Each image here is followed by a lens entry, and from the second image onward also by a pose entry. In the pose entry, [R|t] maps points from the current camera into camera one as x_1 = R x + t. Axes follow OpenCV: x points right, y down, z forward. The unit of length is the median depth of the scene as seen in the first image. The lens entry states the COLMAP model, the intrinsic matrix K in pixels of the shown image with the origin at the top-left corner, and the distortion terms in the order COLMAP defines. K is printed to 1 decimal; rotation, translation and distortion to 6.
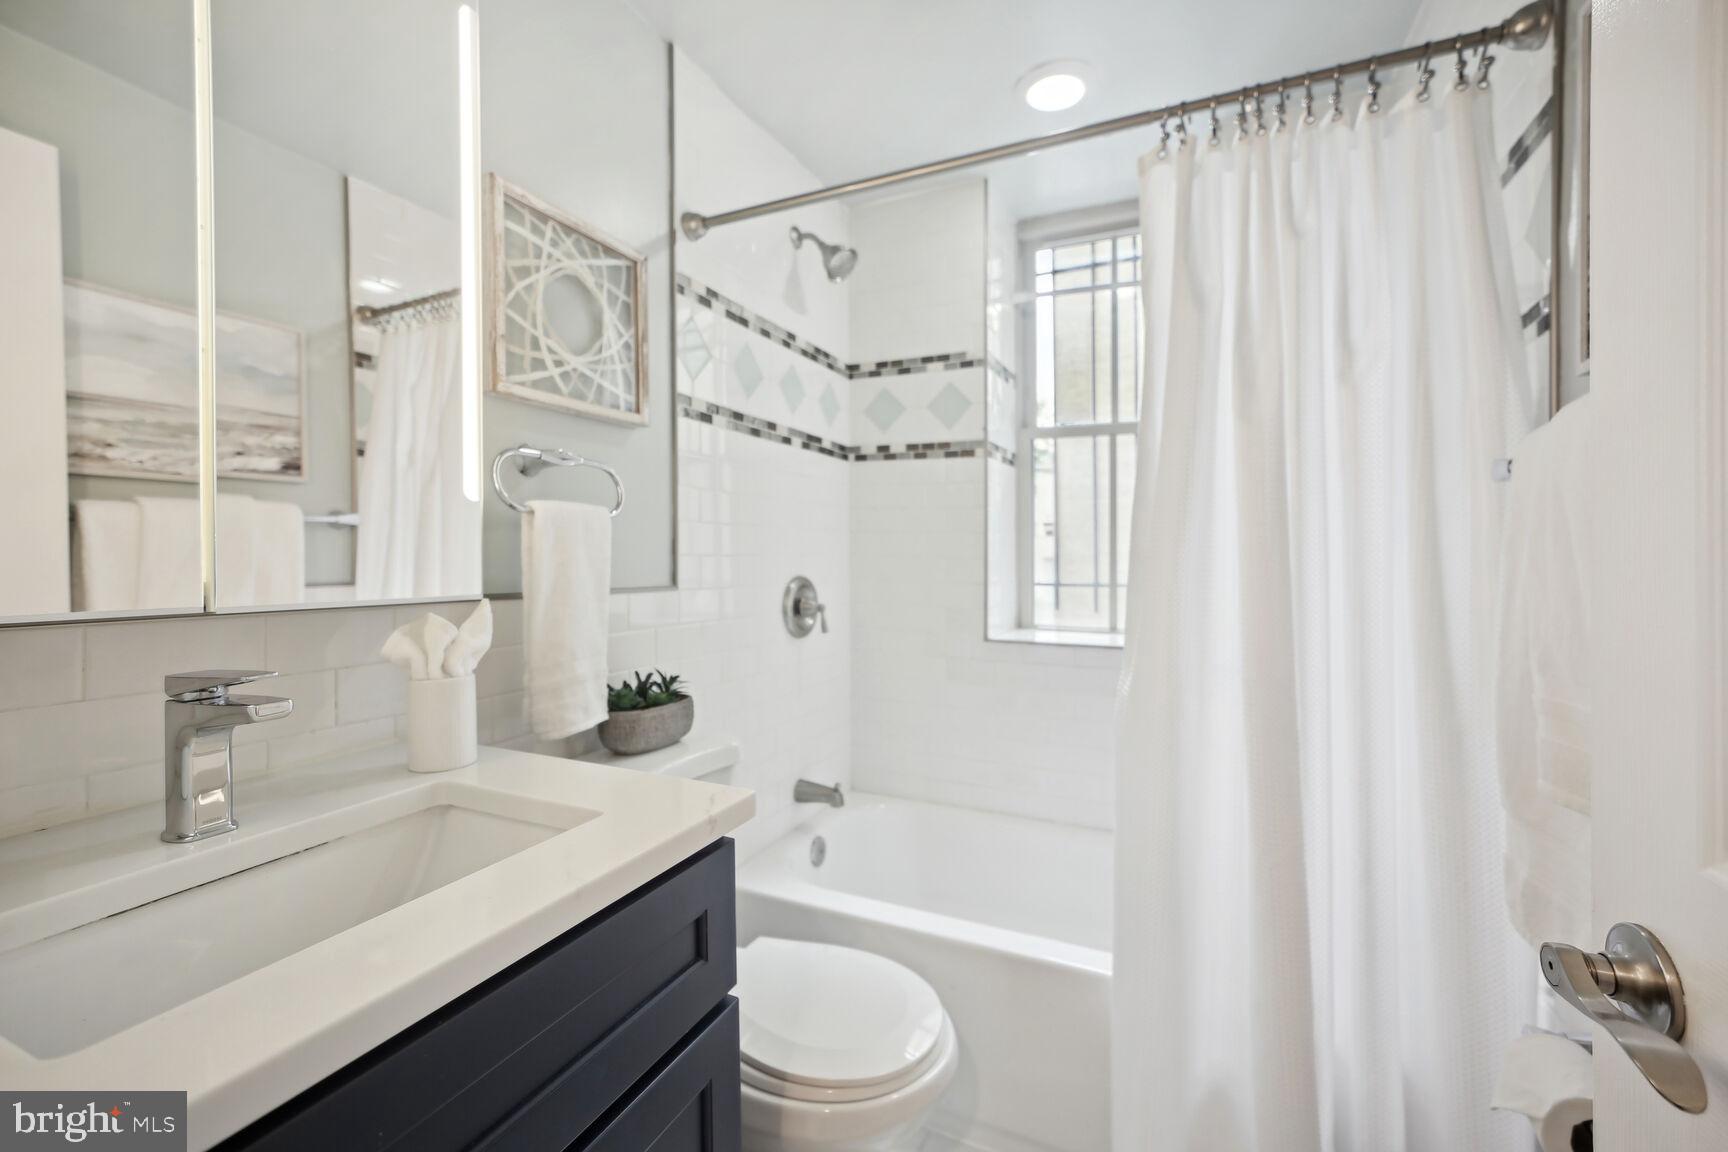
lens RADIAL K [[698.1, 0, 879.0], [0, 698.1, 573.3], [0, 0, 1]] dist [-0.000510, 0.000101]
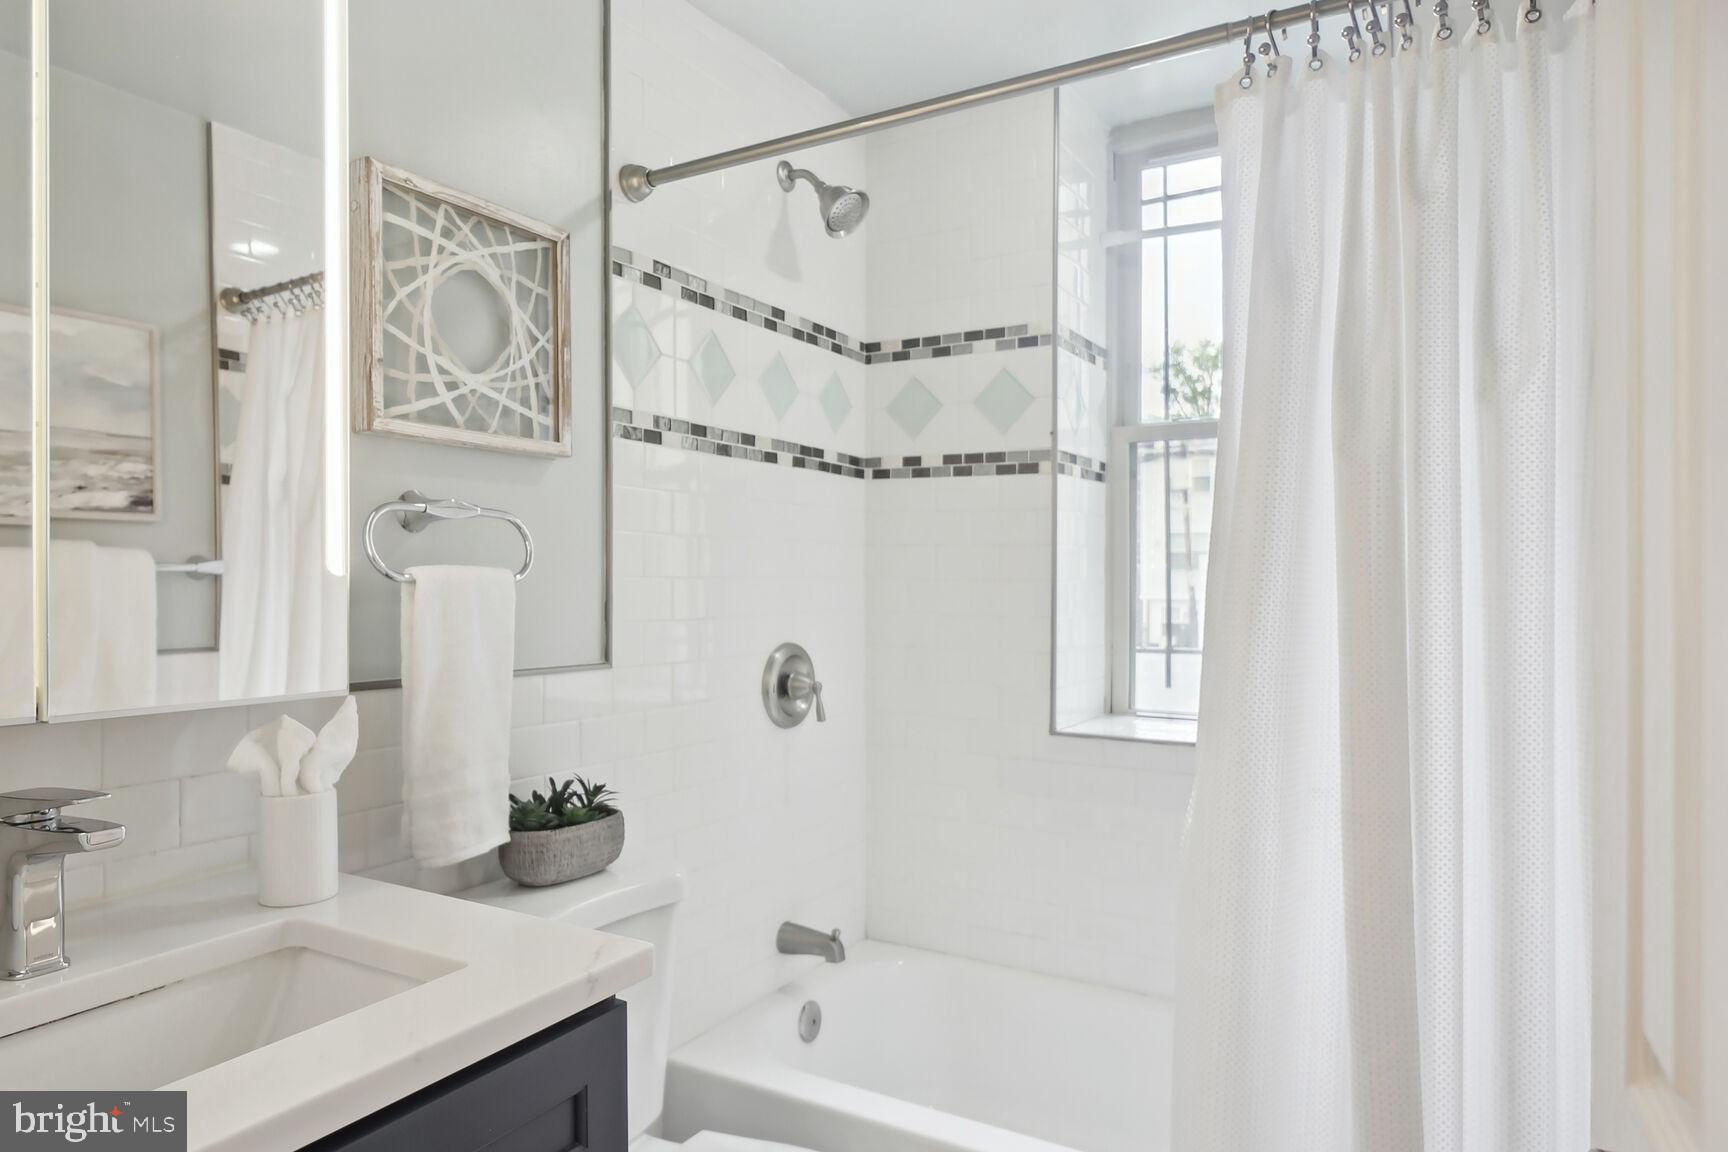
lens RADIAL K [[1048.2, 0, 864.6], [0, 1048.2, 609.4], [0, 0, 1]] dist [0.002543, -0.000614]
pose [[0.994584, 0.003562, -0.103870, 0.089117], [-0.003373, 0.999992, 0.002001, -0.037742], [0.103877, -0.001640, 0.994589, -0.088702]]
